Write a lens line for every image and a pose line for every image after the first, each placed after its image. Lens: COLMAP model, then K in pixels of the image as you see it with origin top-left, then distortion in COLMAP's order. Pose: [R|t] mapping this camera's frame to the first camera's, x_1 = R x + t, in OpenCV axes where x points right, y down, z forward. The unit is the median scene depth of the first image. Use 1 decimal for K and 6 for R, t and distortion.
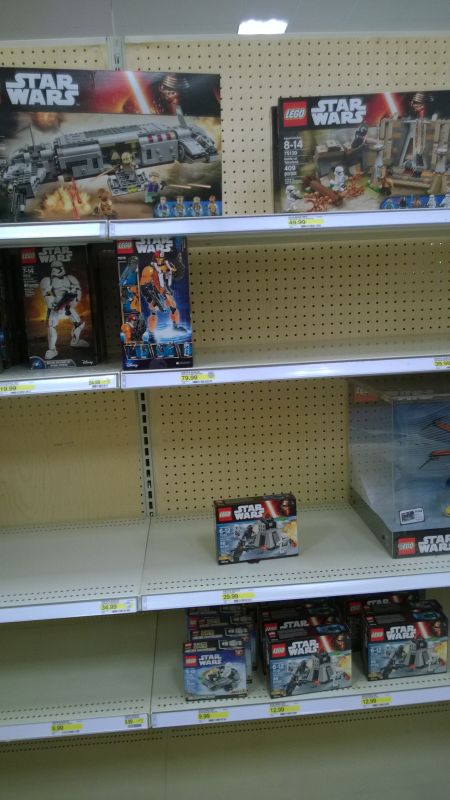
lens RADIAL K [[643.2, 0, 225.0], [0, 643.2, 400.0], [0, 0, 1]] dist [0.036018, -0.084624]
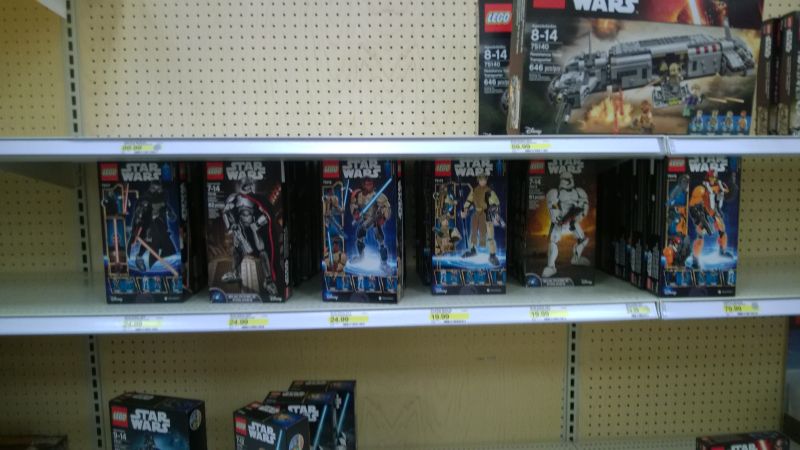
lens RADIAL K [[643.2, 0, 400.0], [0, 643.2, 225.0], [0, 0, 1]] dist [0.036018, -0.084624]
pose [[0.999170, 0.040180, 0.006651, -0.538858], [-0.039529, 0.996079, -0.079145, -0.062138], [-0.009805, 0.078816, 0.996841, 0.094896]]
